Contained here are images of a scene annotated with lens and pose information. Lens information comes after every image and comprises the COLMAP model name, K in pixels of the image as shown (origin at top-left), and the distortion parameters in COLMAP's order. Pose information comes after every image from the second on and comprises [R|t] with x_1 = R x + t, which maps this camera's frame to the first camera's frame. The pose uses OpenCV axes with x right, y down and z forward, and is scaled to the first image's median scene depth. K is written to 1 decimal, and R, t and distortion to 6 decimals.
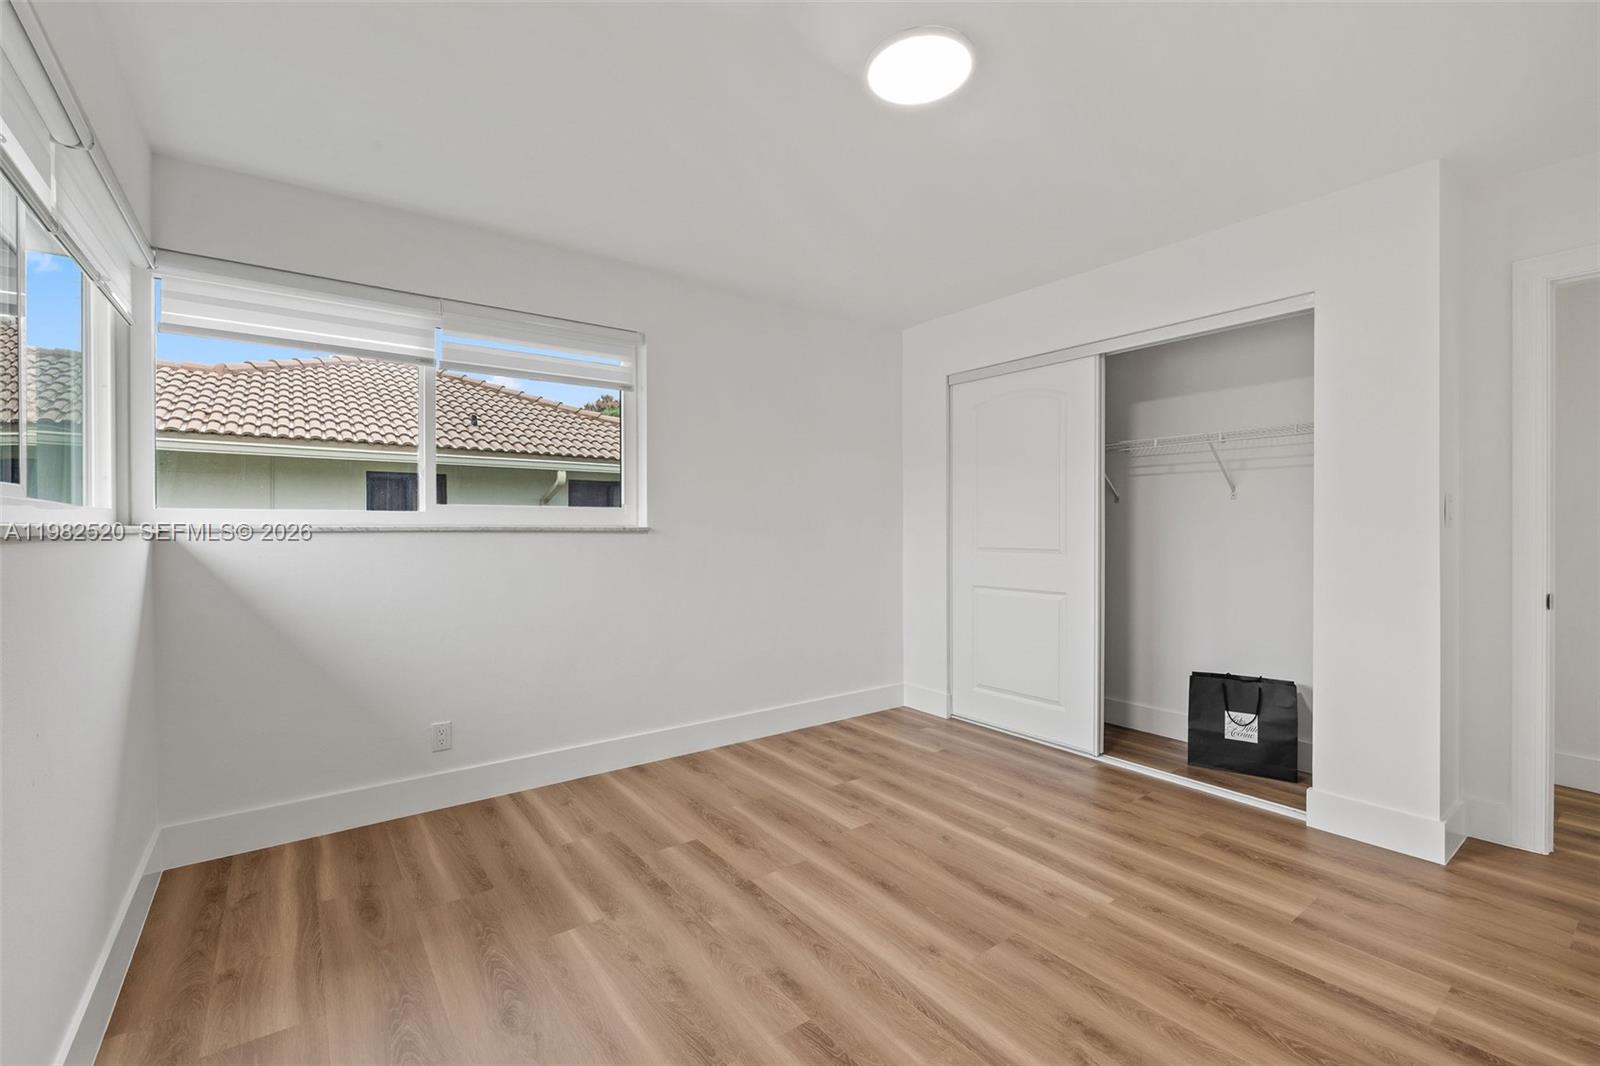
lens RADIAL K [[681.8, 0, 808.2], [0, 681.8, 525.8], [0, 0, 1]] dist [0.001694, -0.000074]
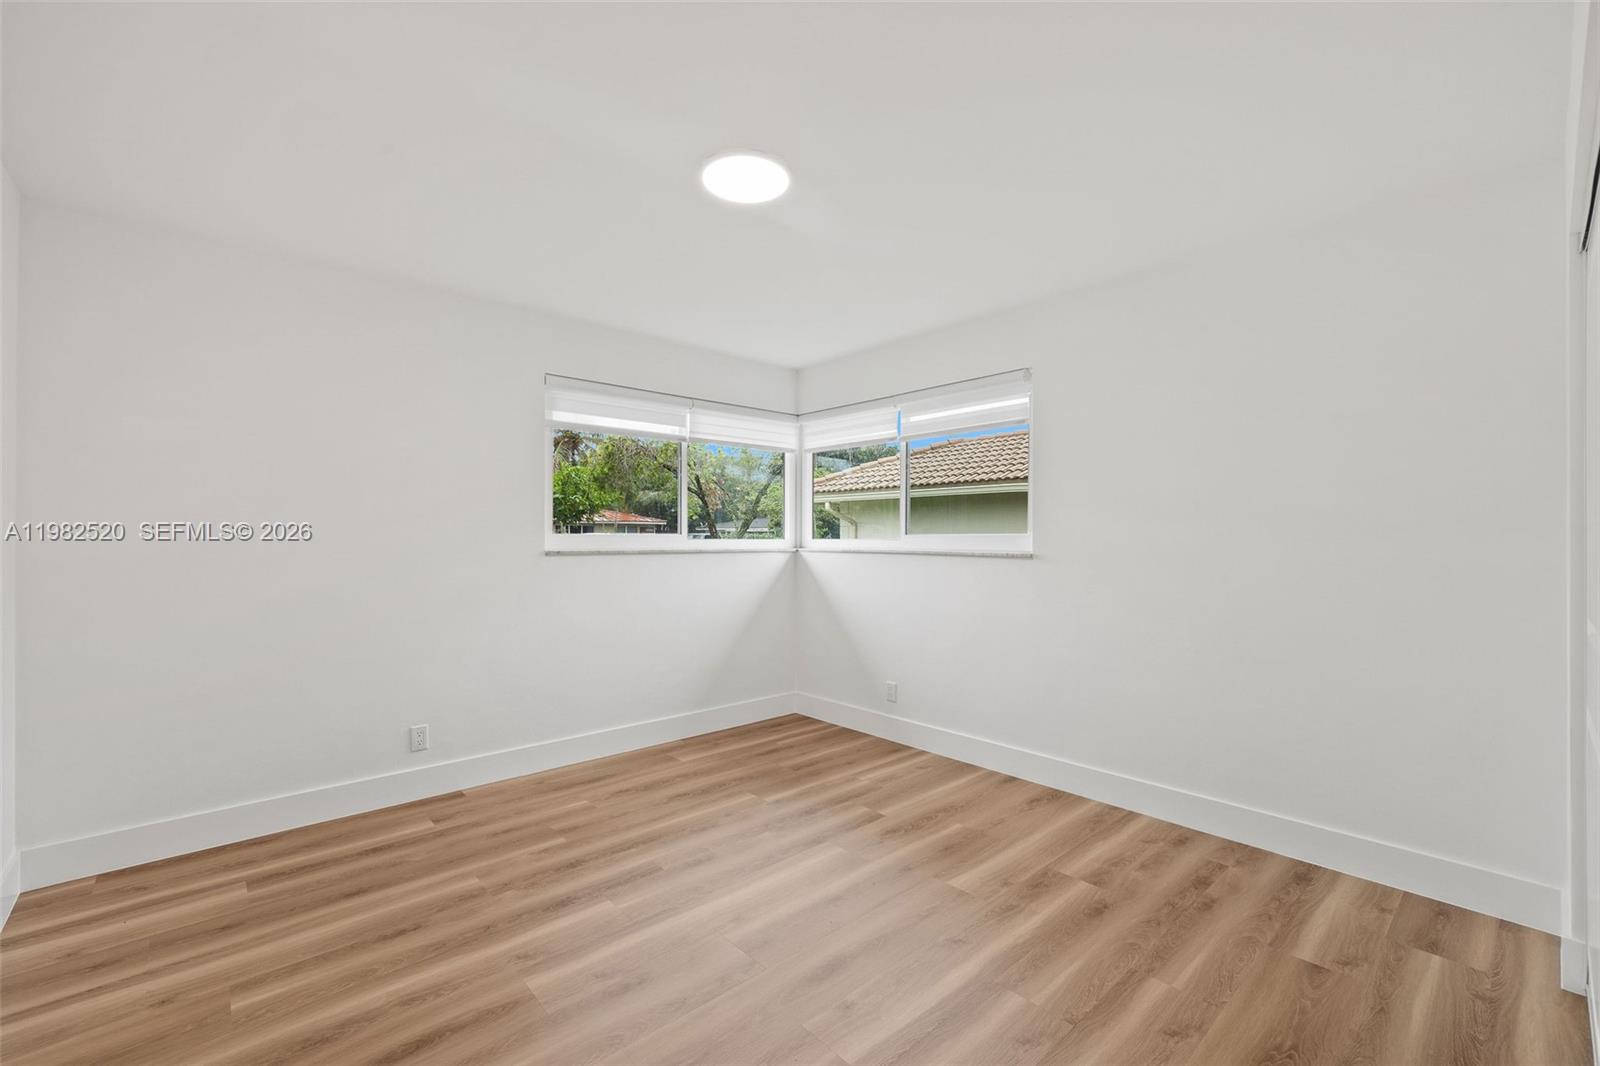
lens RADIAL K [[681.8, 0, 808.0], [0, 681.8, 540.7], [0, 0, 1]] dist [0.001694, -0.000074]
pose [[0.082075, 0.002497, -0.996623, 0.843141], [-0.001837, 0.999996, 0.002354, -0.021150], [0.996624, 0.001637, 0.082080, 0.635303]]
